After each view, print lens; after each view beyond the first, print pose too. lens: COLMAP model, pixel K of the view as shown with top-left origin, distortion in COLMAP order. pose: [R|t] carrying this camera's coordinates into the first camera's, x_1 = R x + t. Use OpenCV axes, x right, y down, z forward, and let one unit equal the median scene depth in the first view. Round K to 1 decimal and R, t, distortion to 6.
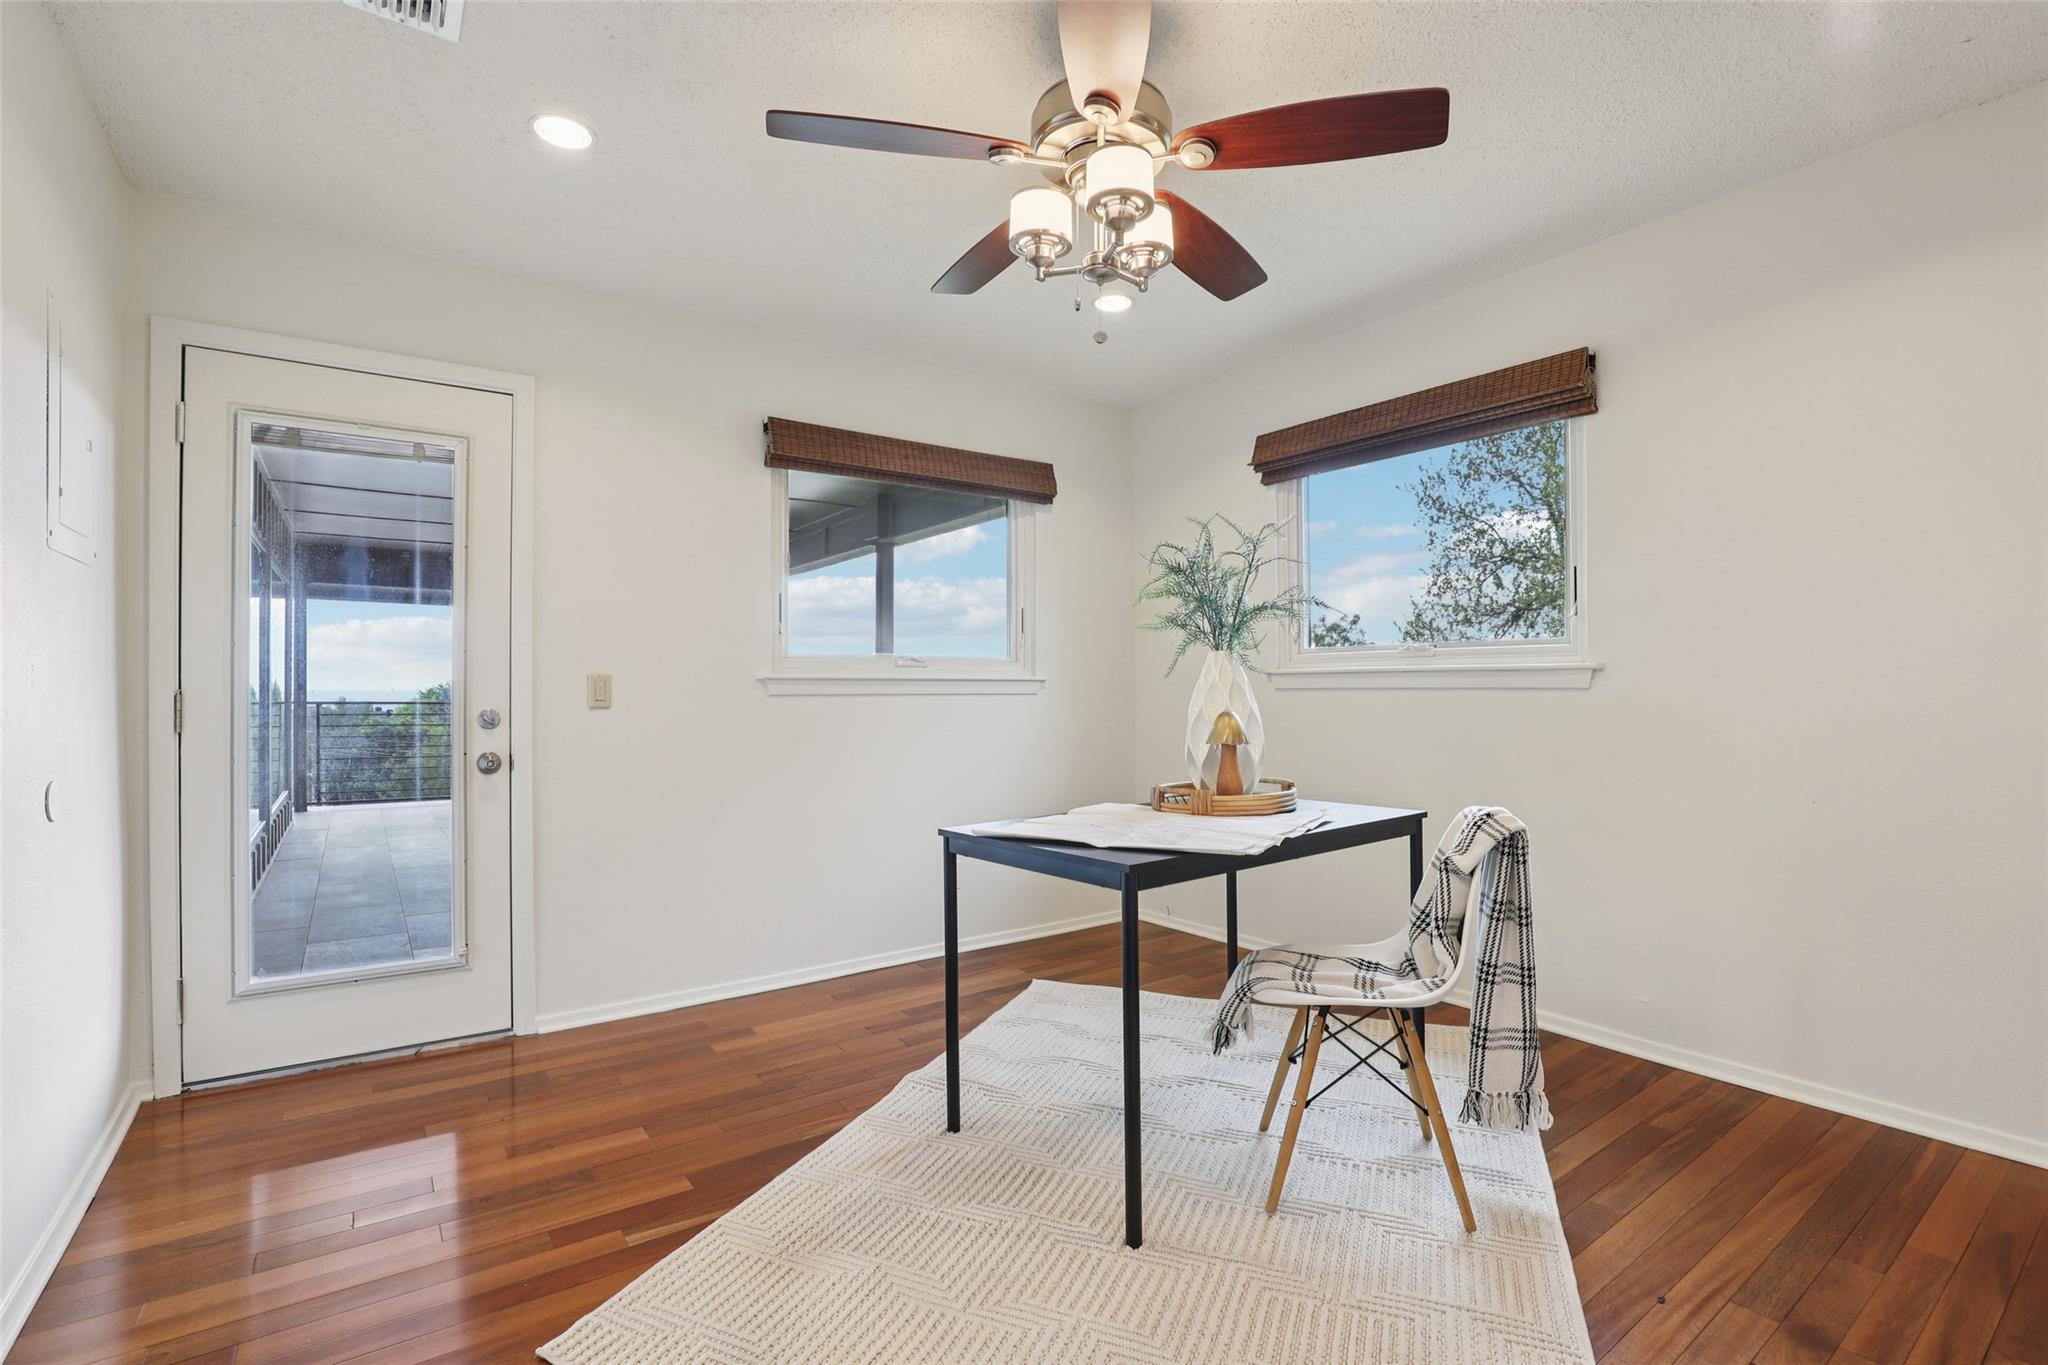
lens RADIAL K [[928.0, 0, 1024.5], [0, 928.0, 682.3], [0, 0, 1]] dist [-0.015015, 0.000775]
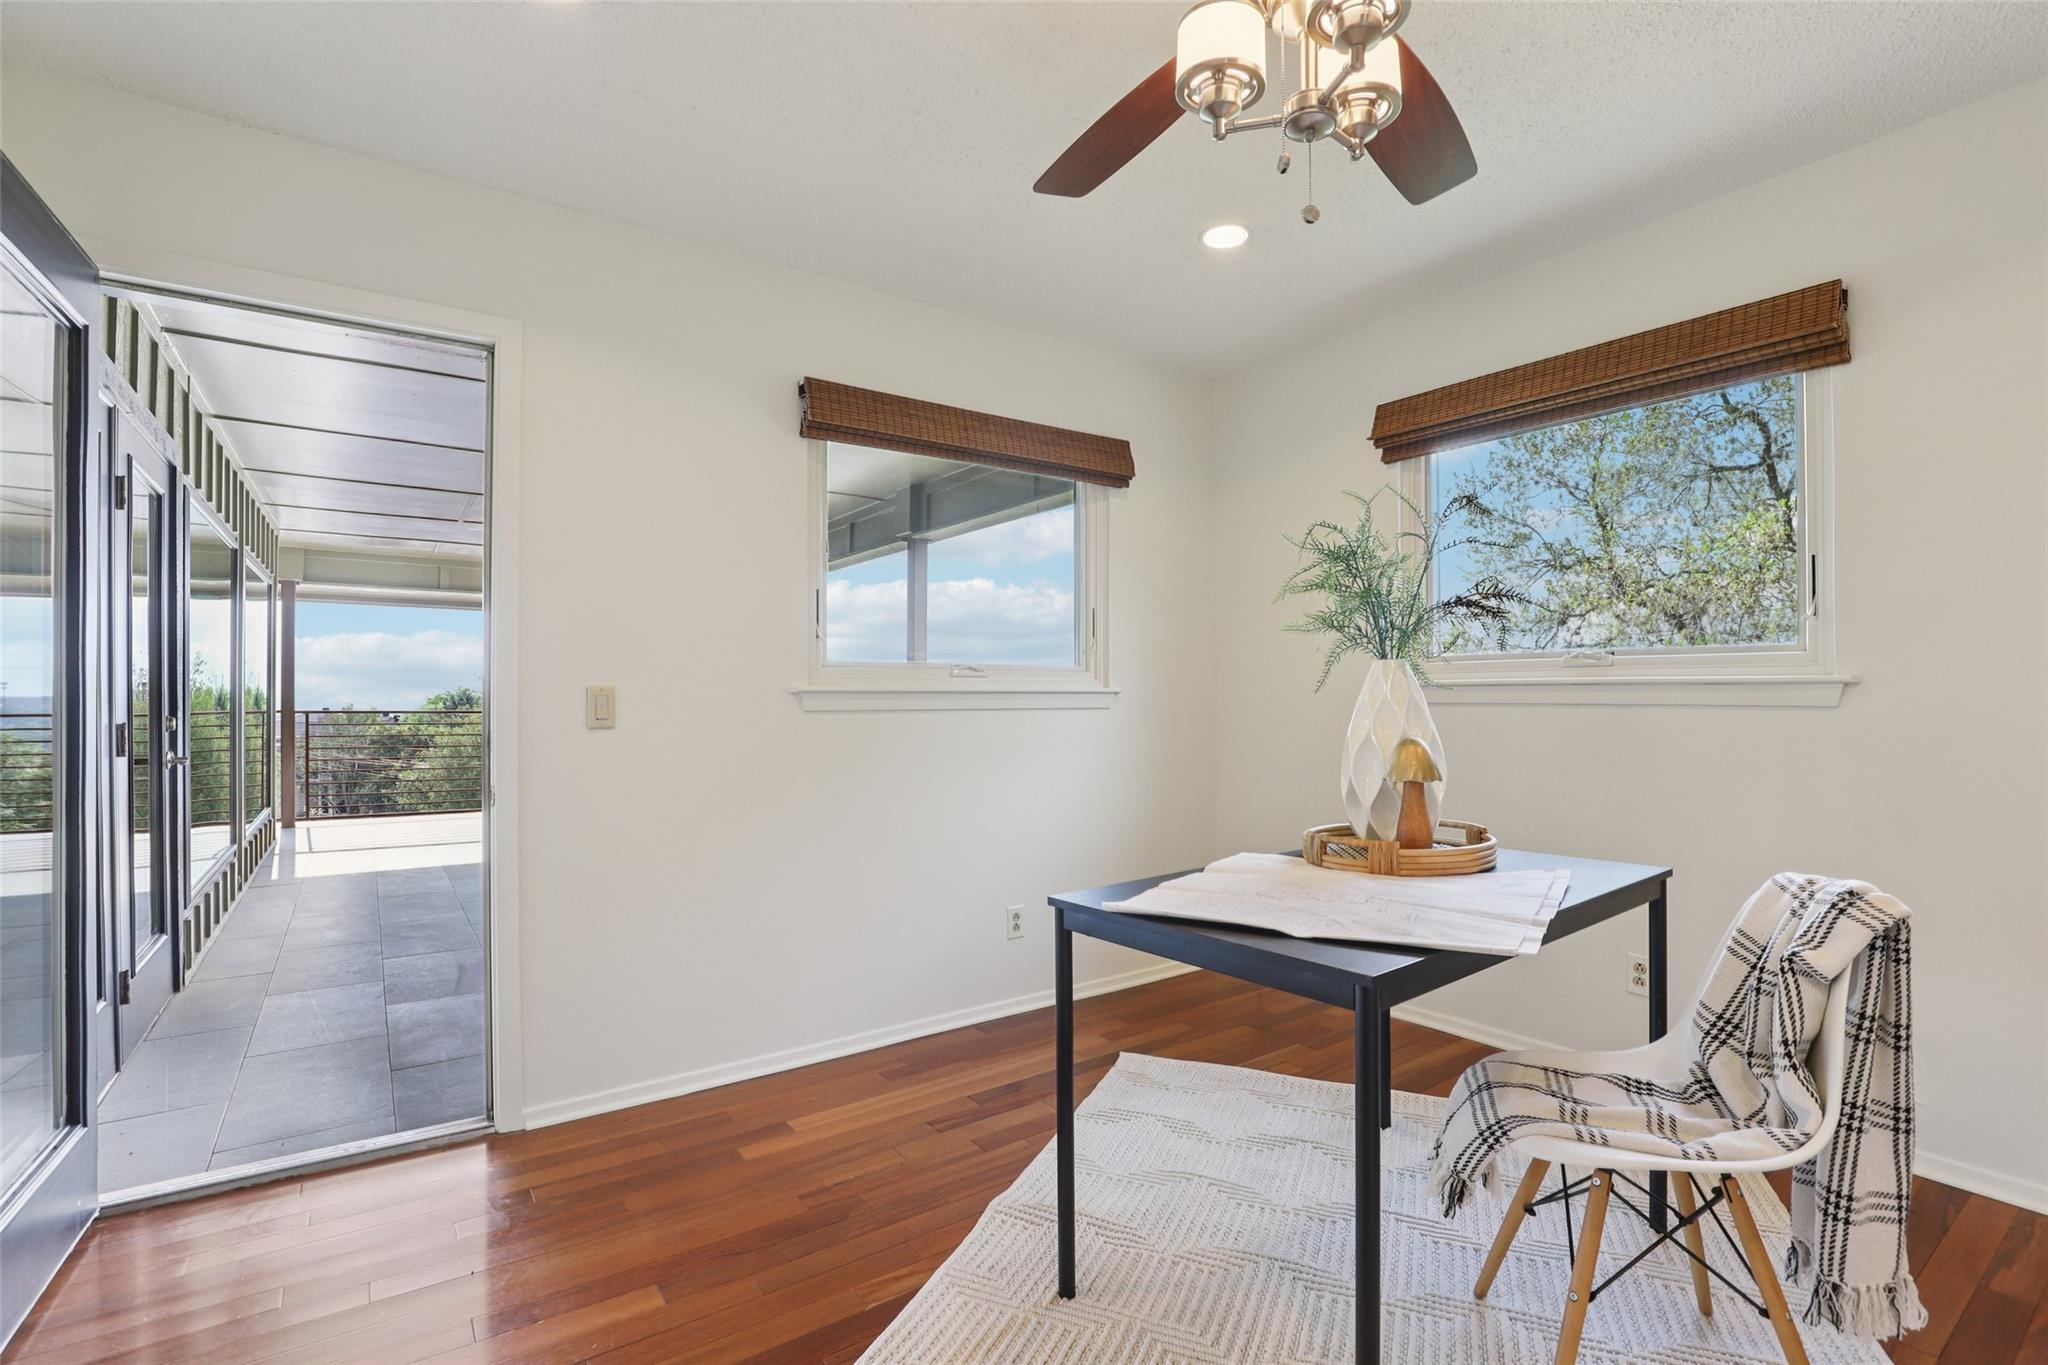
lens RADIAL K [[928.0, 0, 1027.3], [0, 928.0, 688.6], [0, 0, 1]] dist [-0.015015, 0.000775]
pose [[0.999995, 0.000691, -0.003172, -0.092908], [-0.000689, 1.000000, 0.000640, -0.009791], [0.003172, -0.000638, 0.999995, 0.213610]]
